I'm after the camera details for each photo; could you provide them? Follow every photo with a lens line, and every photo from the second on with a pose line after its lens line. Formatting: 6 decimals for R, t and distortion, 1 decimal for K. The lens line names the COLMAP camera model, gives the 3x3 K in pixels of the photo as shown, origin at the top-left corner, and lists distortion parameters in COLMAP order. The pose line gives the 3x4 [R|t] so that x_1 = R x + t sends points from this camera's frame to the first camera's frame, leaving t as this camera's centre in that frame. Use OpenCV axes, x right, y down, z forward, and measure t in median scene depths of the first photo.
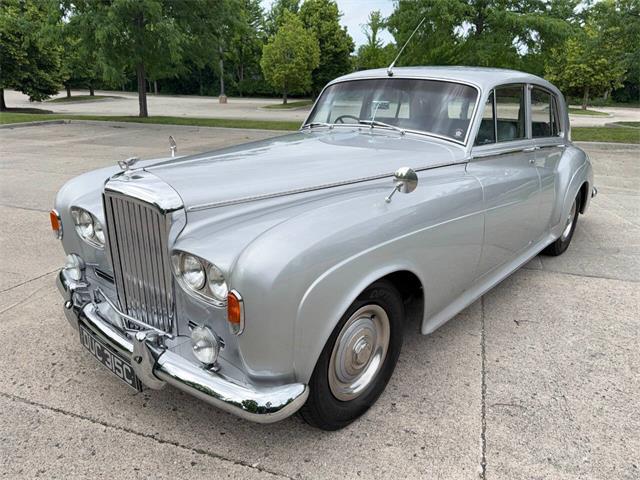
lens RADIAL K [[454.6, 0, 319.2], [0, 454.6, 242.8], [0, 0, 1]] dist [0.032530, -0.043471]
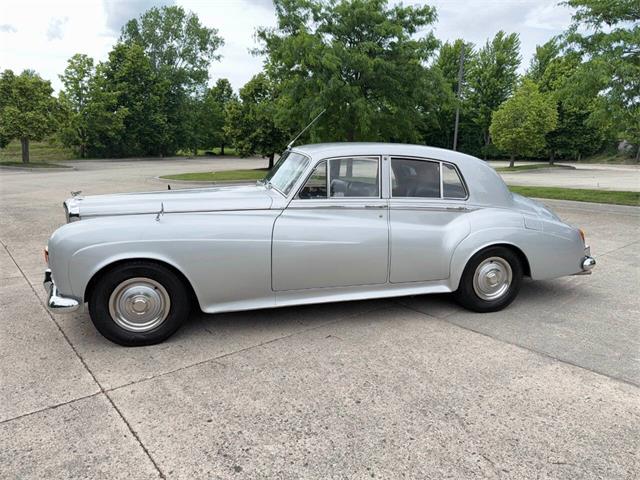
lens RADIAL K [[454.6, 0, 320.5], [0, 454.6, 238.3], [0, 0, 1]] dist [0.032530, -0.043471]
pose [[0.851421, 0.094027, -0.515986, 0.192666], [-0.164409, 0.982062, -0.092330, 0.004559], [0.498048, 0.163445, 0.851606, -0.023838]]
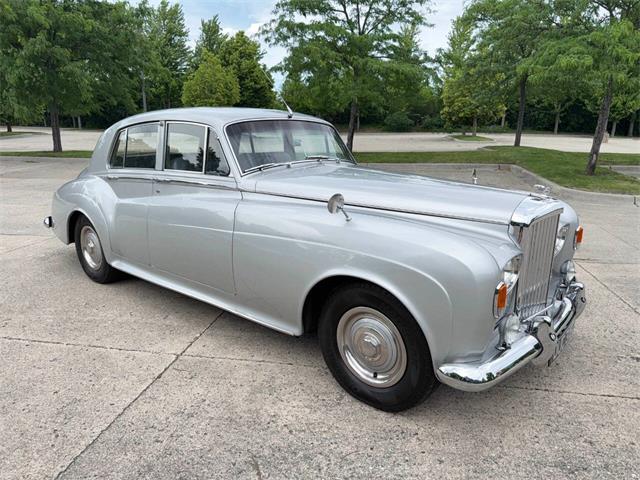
lens RADIAL K [[454.6, 0, 322.3], [0, 454.6, 239.8], [0, 0, 1]] dist [0.032530, -0.043471]
pose [[0.990112, -0.048972, 0.131451, 0.069731], [0.057991, 0.996154, -0.065681, 0.029672], [-0.127729, 0.072655, 0.989144, -0.098752]]
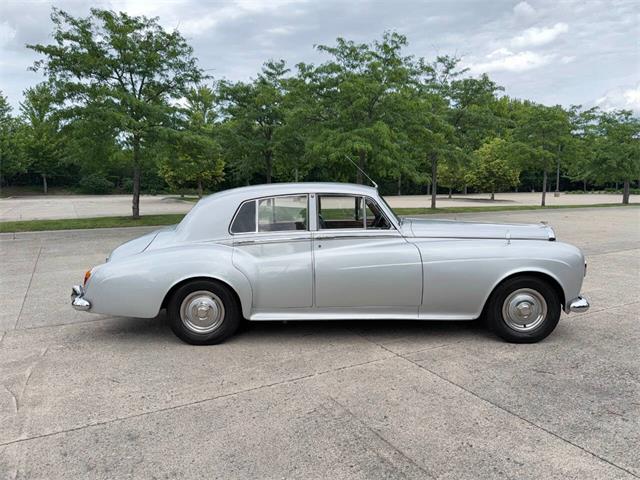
lens RADIAL K [[454.6, 0, 319.0], [0, 454.6, 249.2], [0, 0, 1]] dist [0.032530, -0.043471]
pose [[0.681698, -0.119667, 0.721781, -0.177606], [0.243014, 0.967558, -0.069103, 0.008605], [-0.690096, 0.222511, 0.688663, -0.065505]]
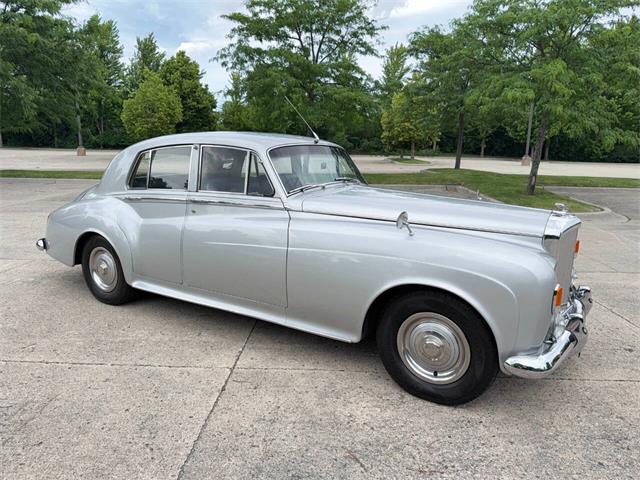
lens RADIAL K [[454.6, 0, 324.5], [0, 454.6, 237.1], [0, 0, 1]] dist [0.032530, -0.043471]
pose [[0.960028, -0.056088, 0.274226, 0.022044], [0.087664, 0.990678, -0.104273, 0.029358], [-0.265821, 0.124145, 0.955996, -0.105330]]
